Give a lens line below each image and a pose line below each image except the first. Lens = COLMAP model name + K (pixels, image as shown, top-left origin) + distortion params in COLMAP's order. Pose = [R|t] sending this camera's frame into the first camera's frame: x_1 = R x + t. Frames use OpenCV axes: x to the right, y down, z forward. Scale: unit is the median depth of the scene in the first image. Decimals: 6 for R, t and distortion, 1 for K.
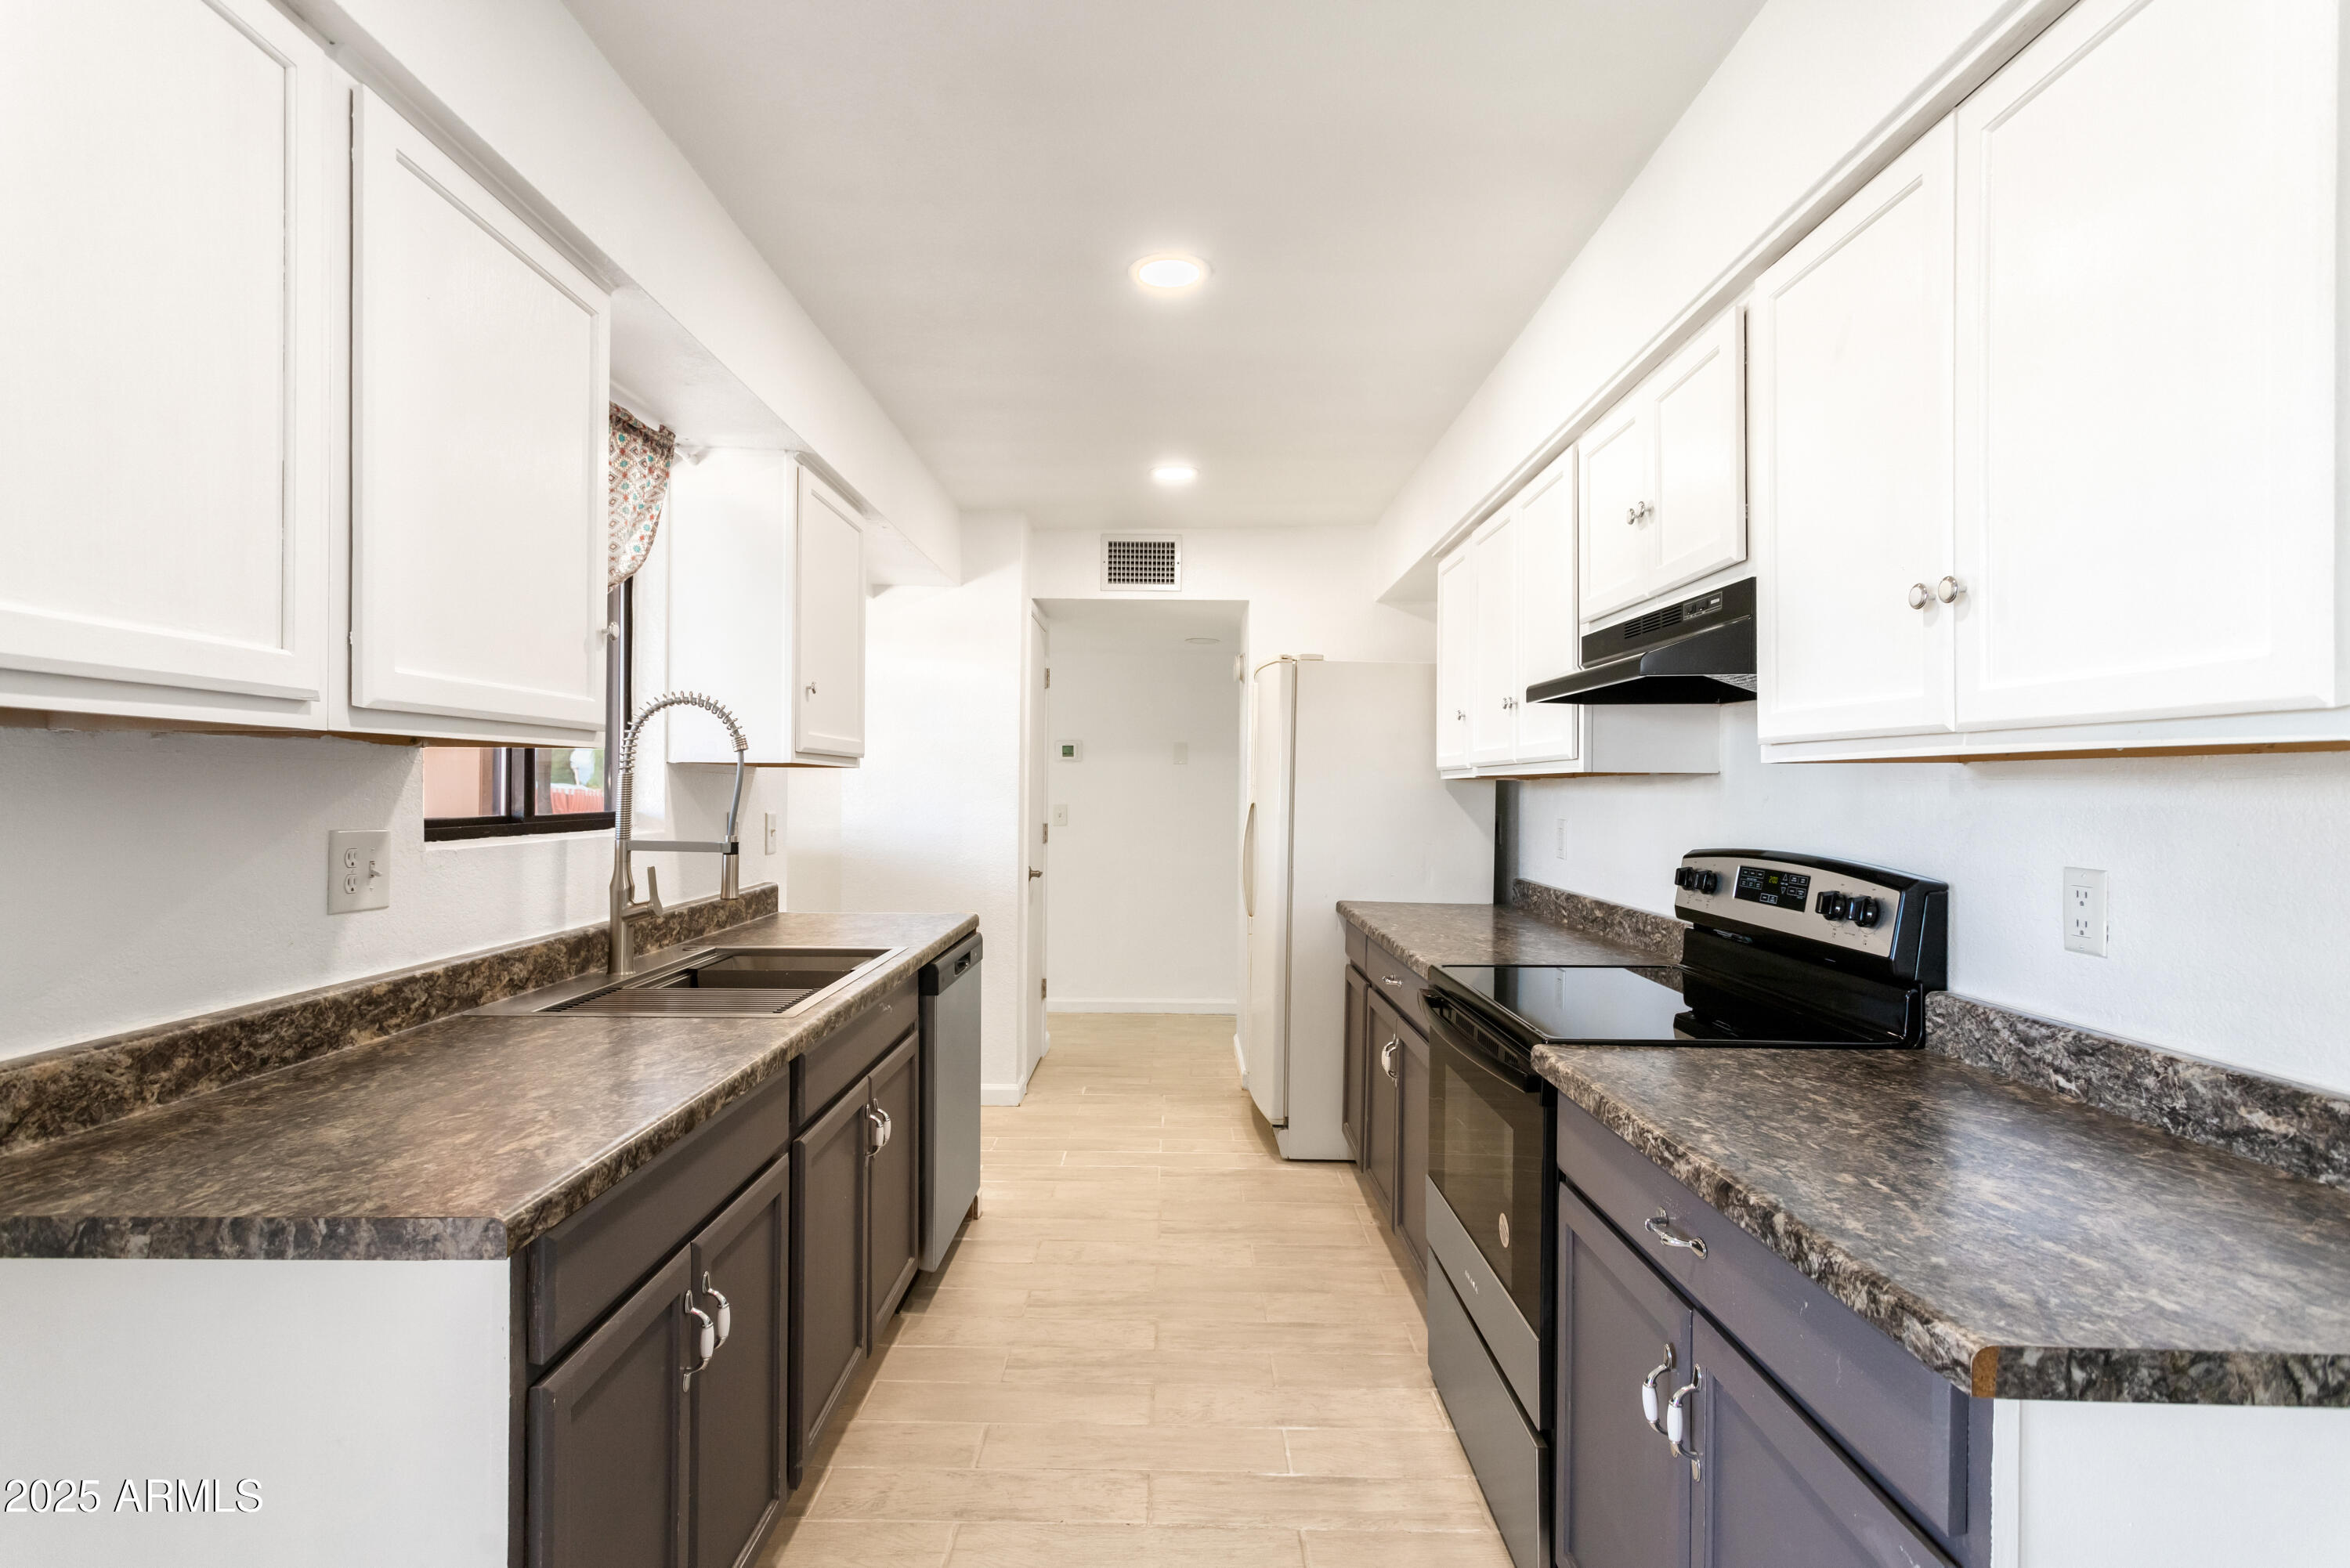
lens RADIAL K [[1144.7, 0, 1167.5], [0, 1144.7, 802.1], [0, 0, 1]] dist [-0.002527, 0.008747]
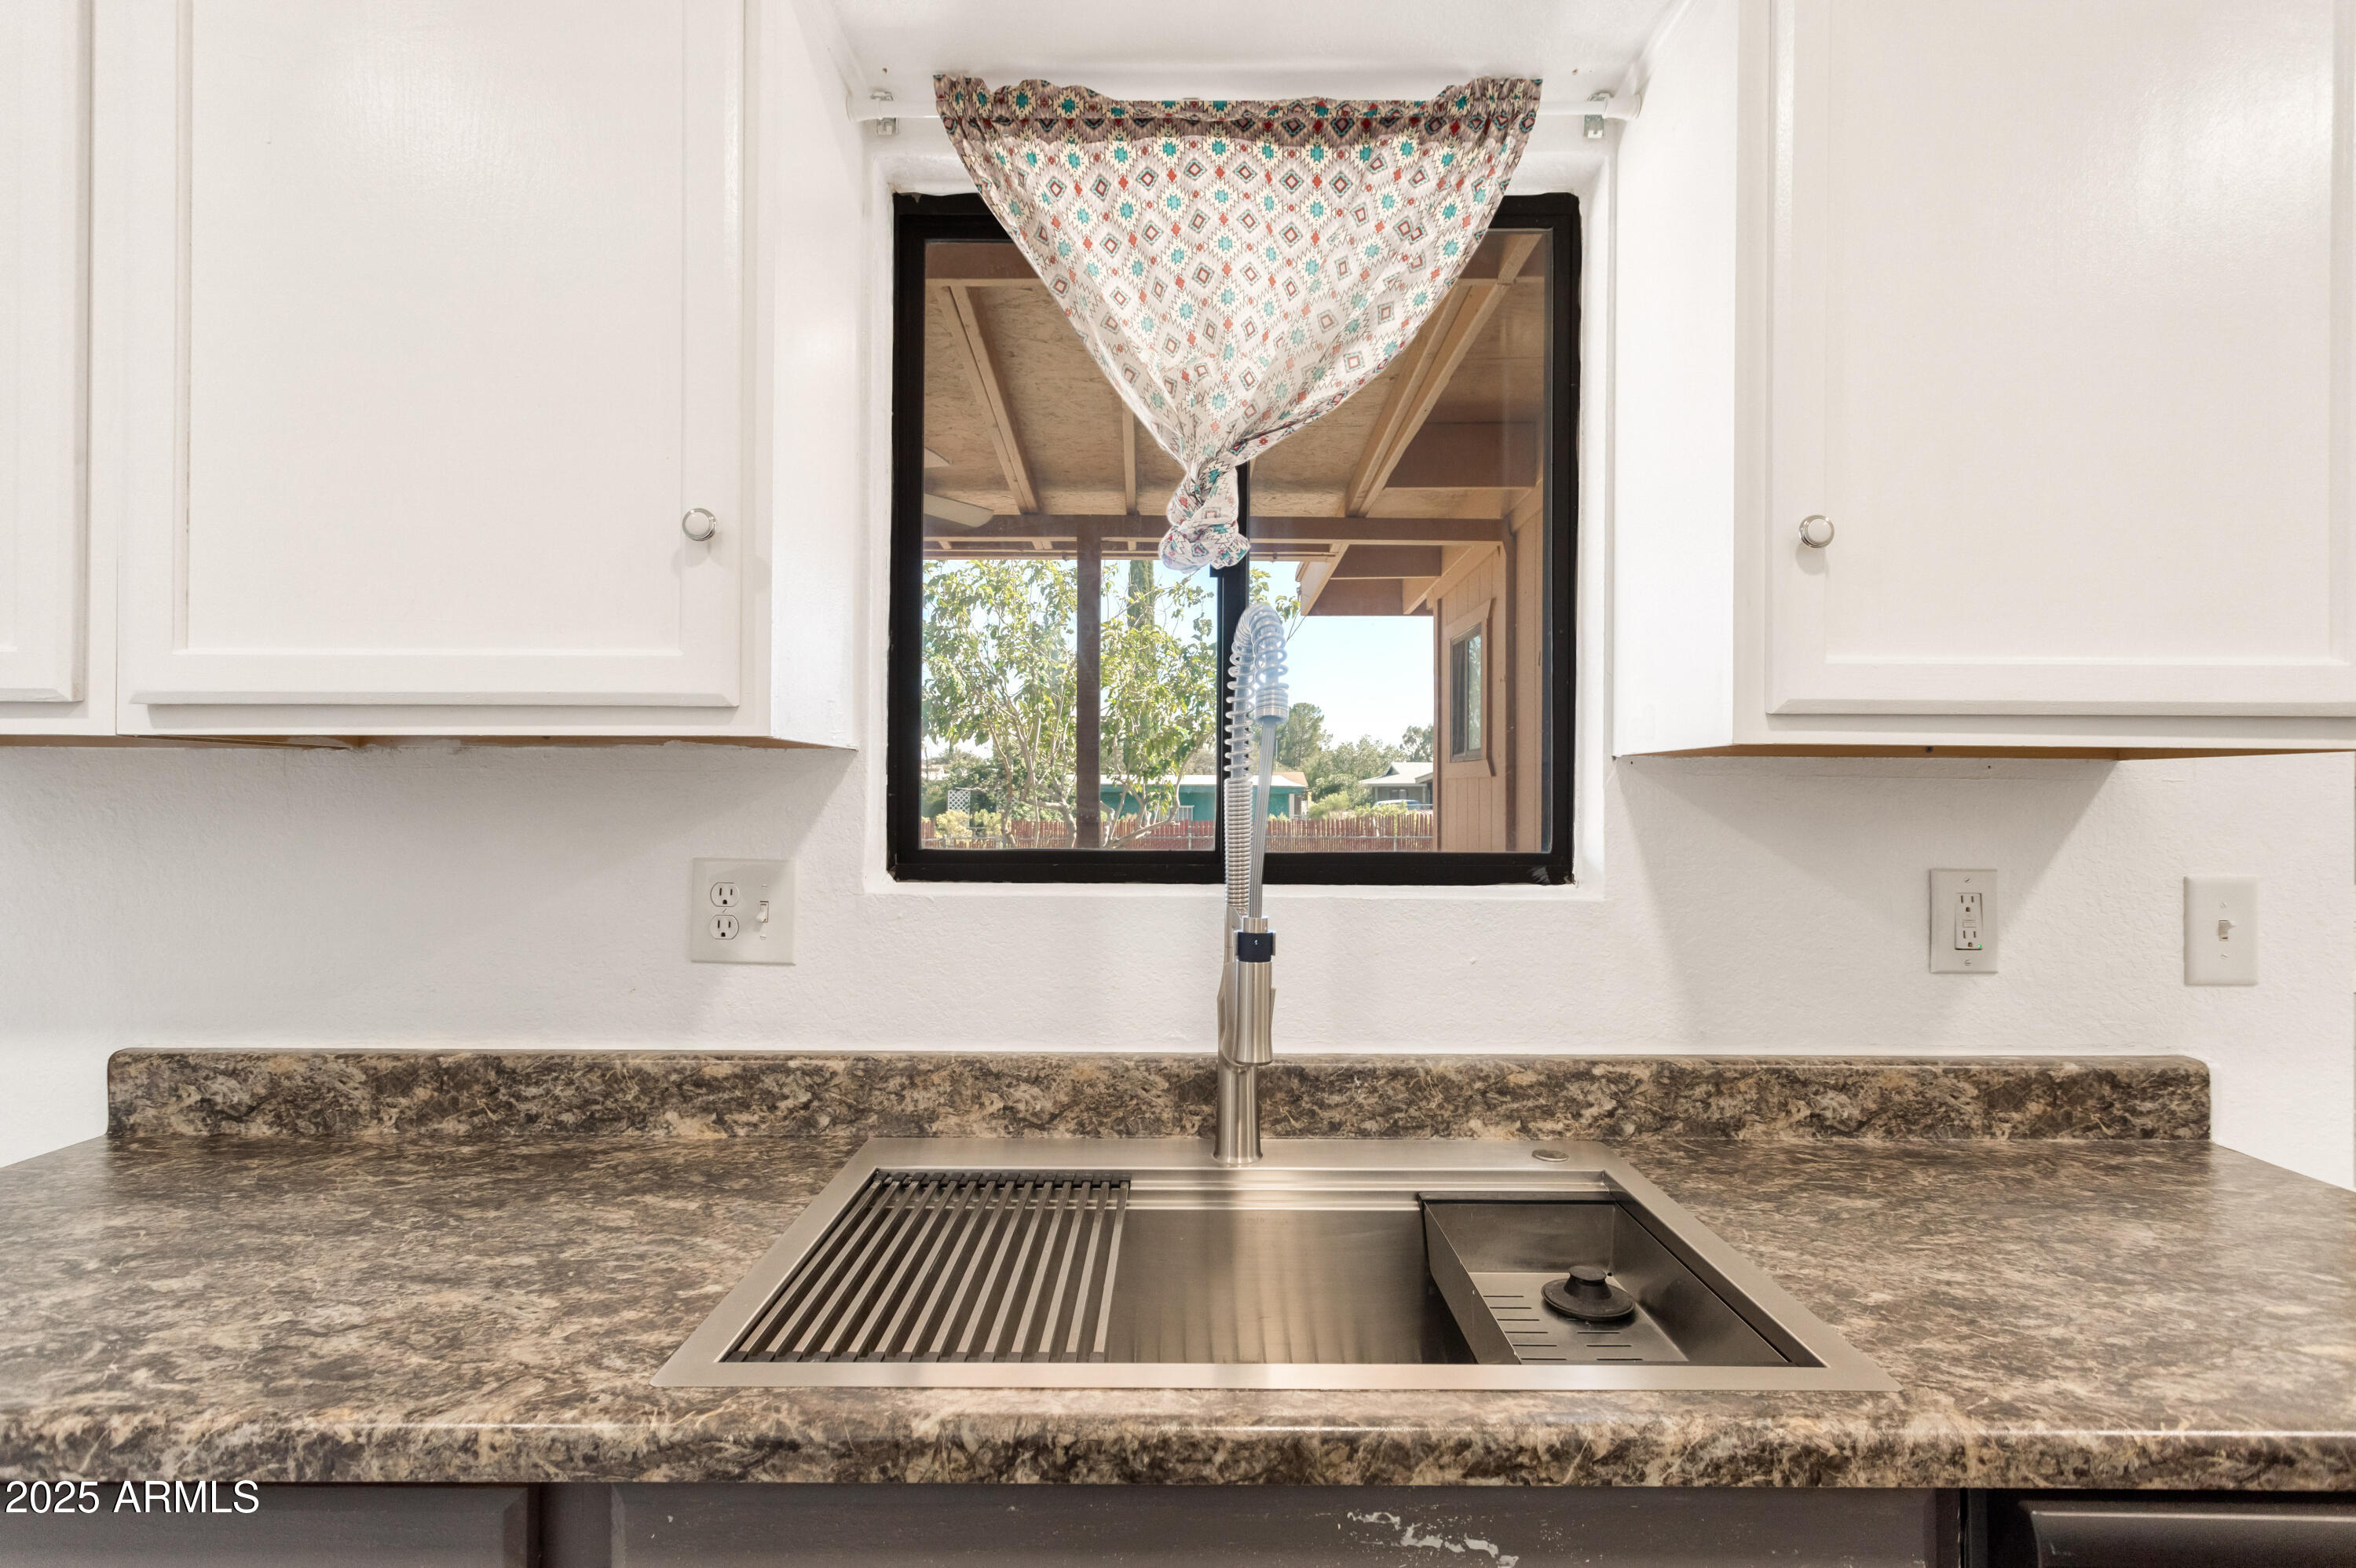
lens RADIAL K [[1018.7, 0, 1178.0], [0, 1018.7, 784.0], [0, 0, 1]] dist [-0.001309, 0.000762]
pose [[-0.011458, -0.038026, -0.999211, -0.002805], [-0.010569, 0.999225, -0.037906, -0.004528], [0.999879, 0.010126, -0.011851, 1.158499]]
